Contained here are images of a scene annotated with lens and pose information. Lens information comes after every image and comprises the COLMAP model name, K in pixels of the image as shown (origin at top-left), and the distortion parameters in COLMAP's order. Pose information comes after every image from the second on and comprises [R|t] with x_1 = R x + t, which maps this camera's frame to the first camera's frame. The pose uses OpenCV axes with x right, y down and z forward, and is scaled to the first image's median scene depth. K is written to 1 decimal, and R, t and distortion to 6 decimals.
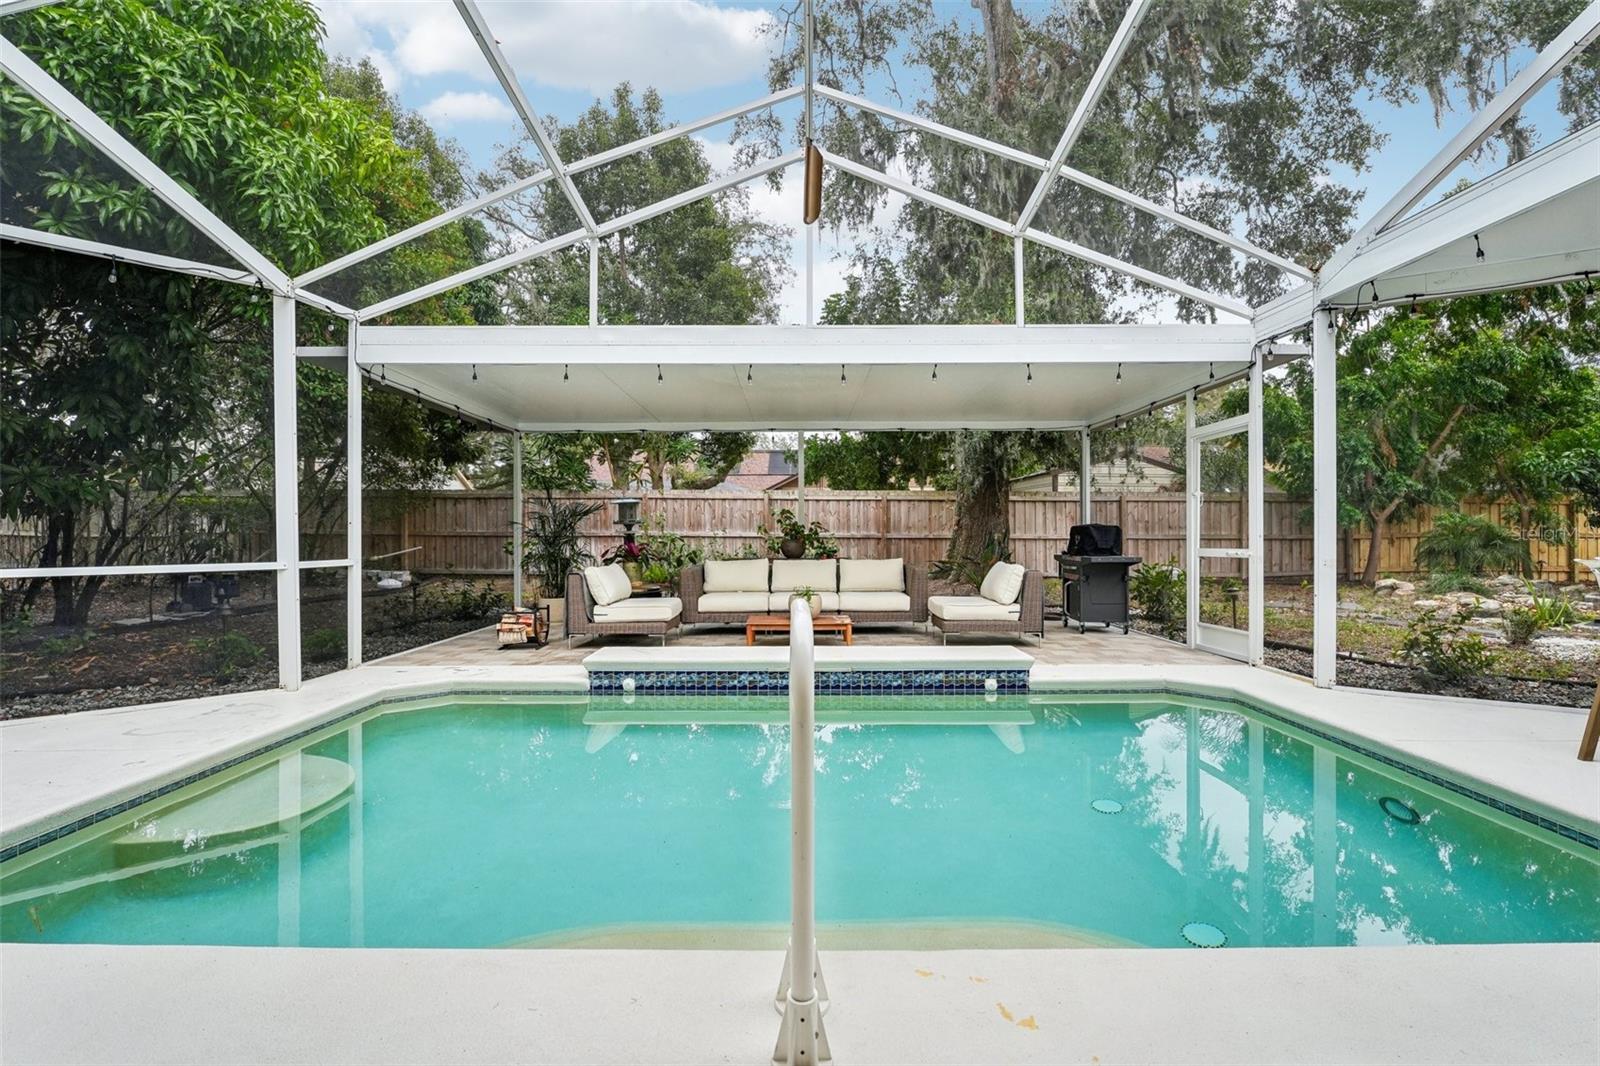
lens RADIAL K [[737.5, 0, 800.0], [0, 737.5, 533.0], [0, 0, 1]] dist [-0.027941, 0.000279]
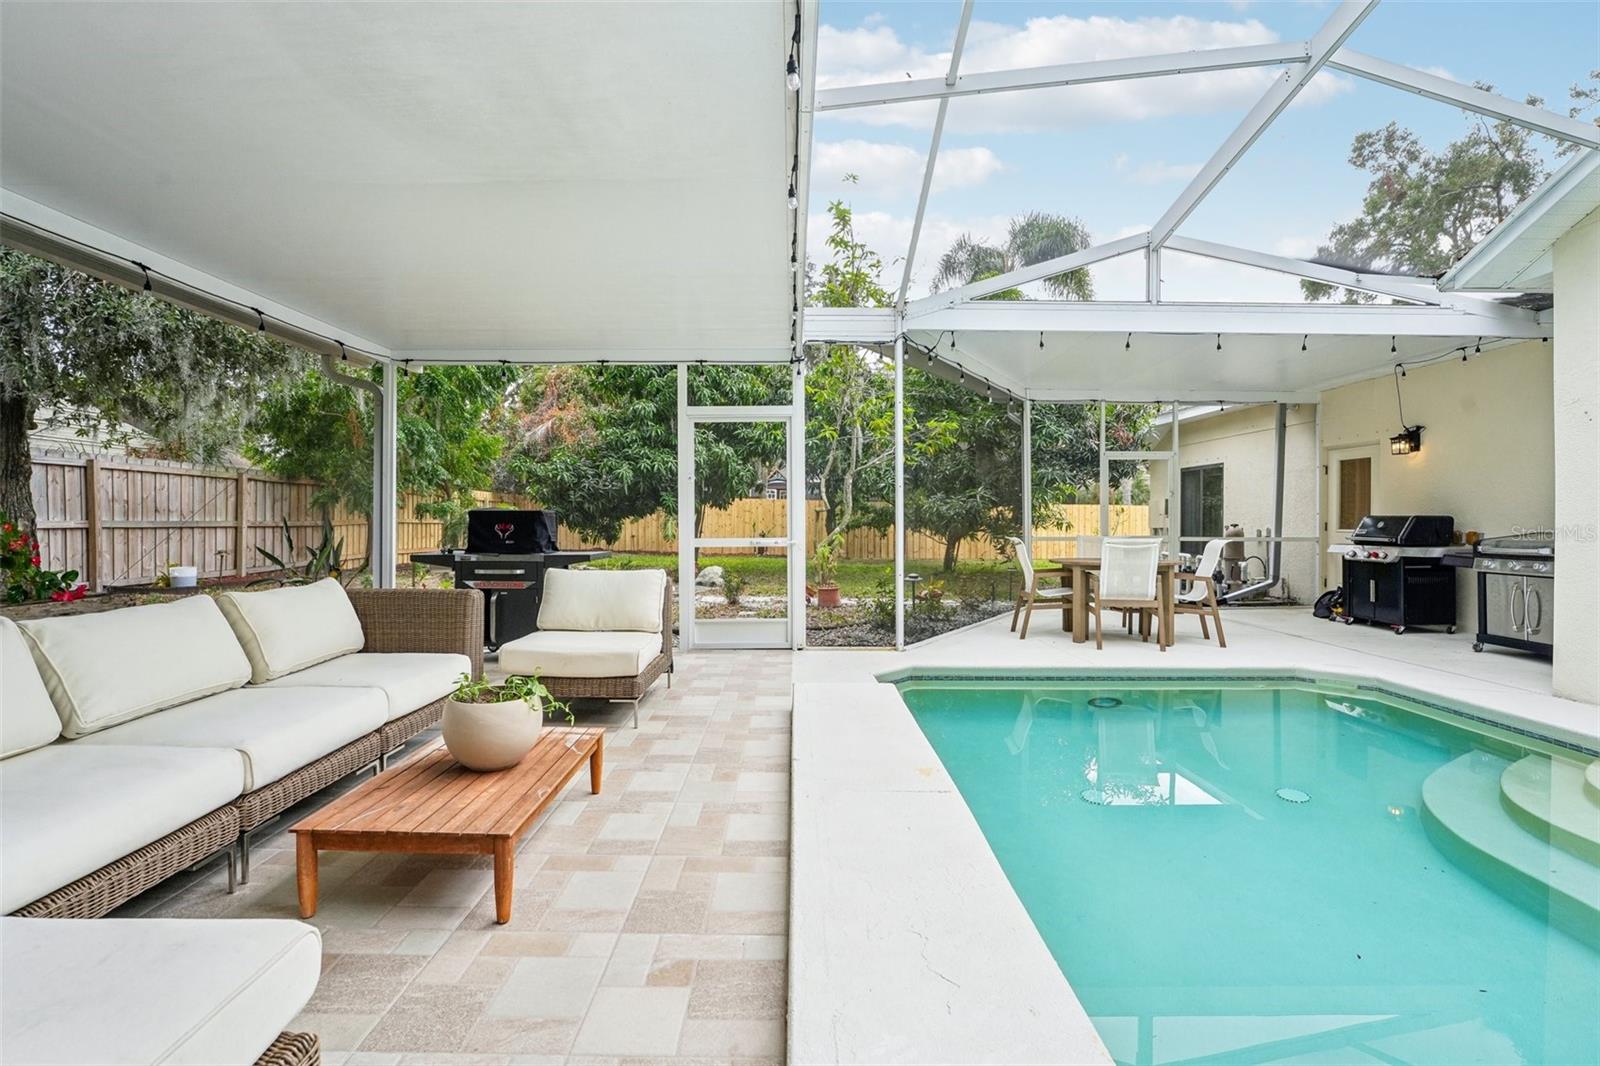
lens RADIAL K [[704.7, 0, 800.0], [0, 704.7, 533.0], [0, 0, 1]] dist [-0.021752, 0.000189]
pose [[-0.008481, -0.014807, 0.999854, -0.395203], [-0.006449, 0.999870, 0.014753, -0.000303], [-0.999943, -0.006323, -0.008576, 1.039339]]
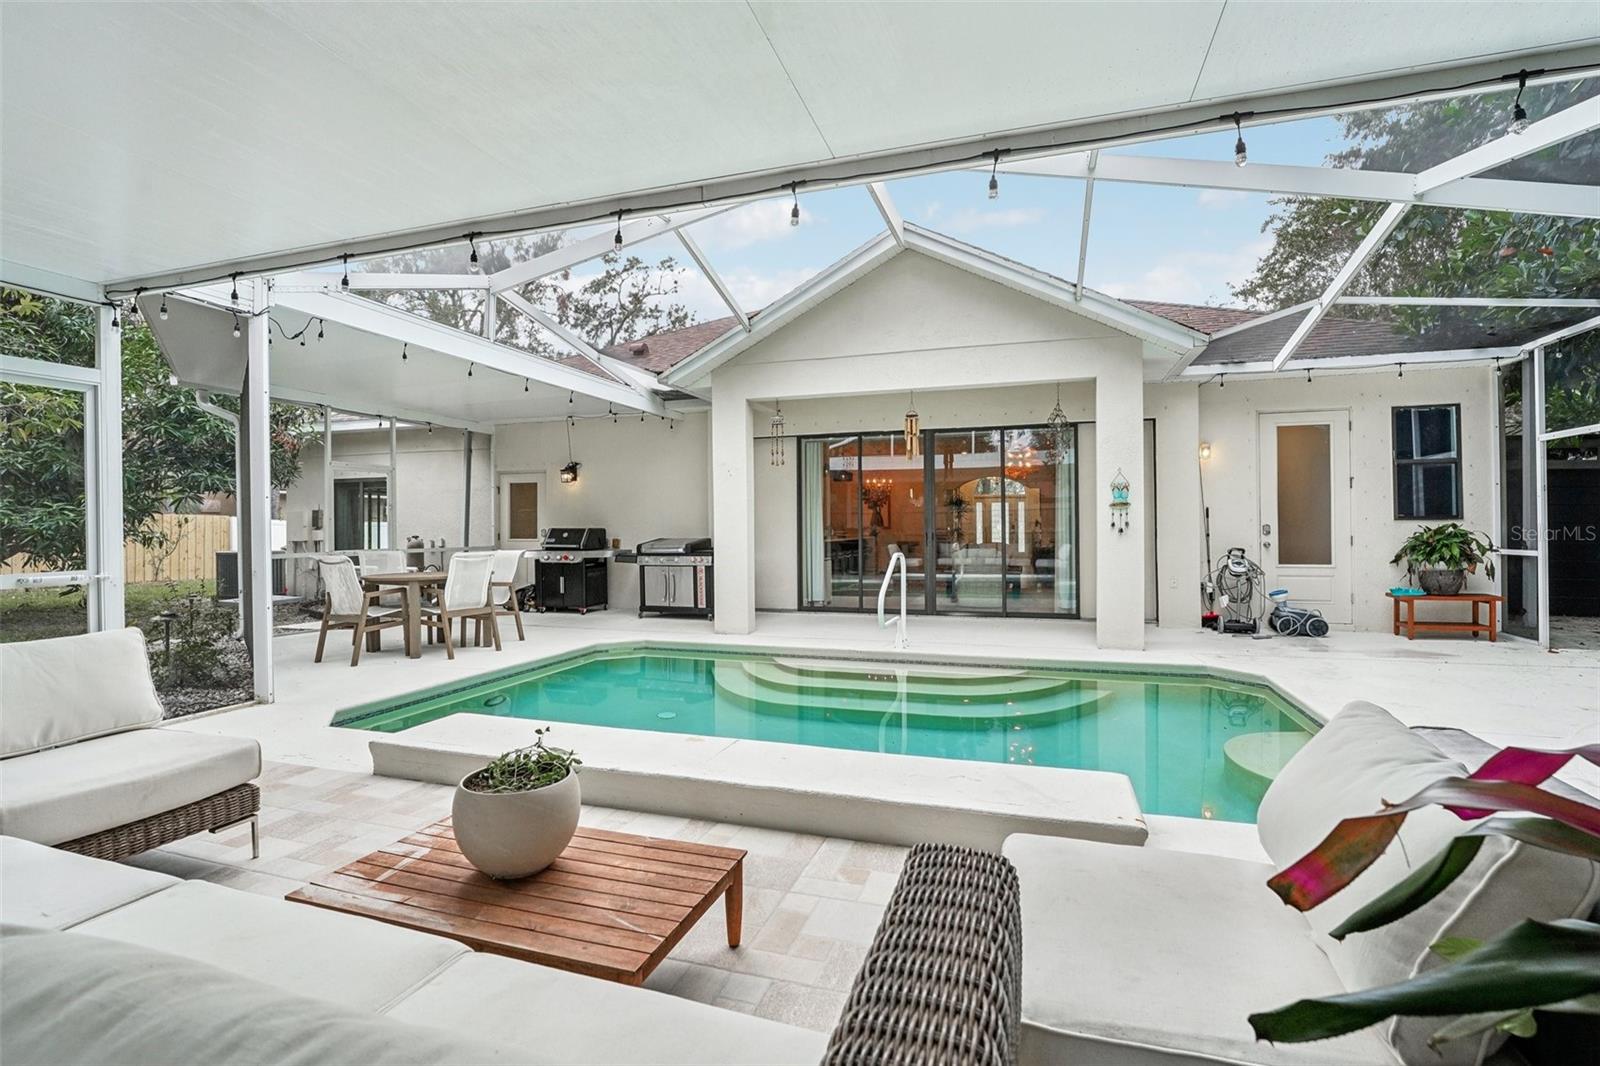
lens RADIAL K [[704.7, 0, 800.0], [0, 704.7, 533.0], [0, 0, 1]] dist [-0.021752, 0.000189]
pose [[-0.943507, 0.008418, 0.331245, -0.211396], [0.009820, 0.999949, 0.002557, -0.008542], [-0.331206, 0.005665, -0.943541, 1.474525]]
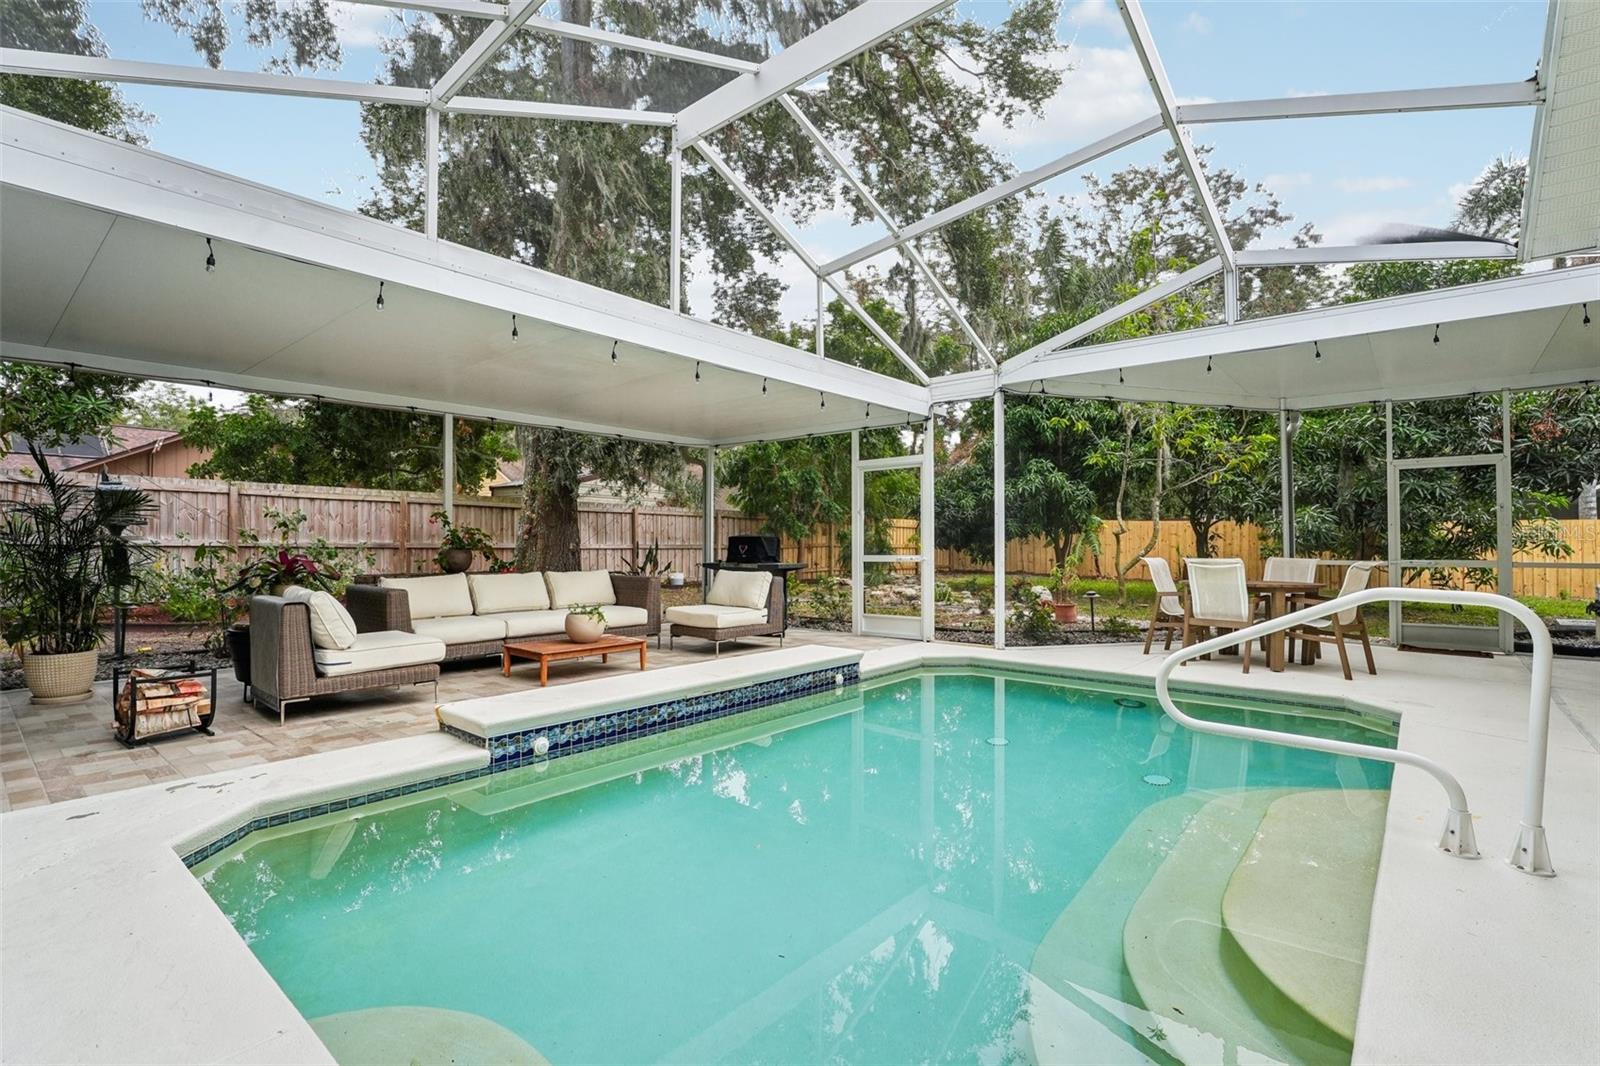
lens RADIAL K [[737.5, 0, 800.0], [0, 737.5, 533.0], [0, 0, 1]] dist [-0.027941, 0.000279]
pose [[0.643924, 0.014935, 0.764943, -0.593679], [-0.004320, 0.999864, -0.015885, 0.003527], [-0.765077, 0.006924, 0.643902, 0.310106]]
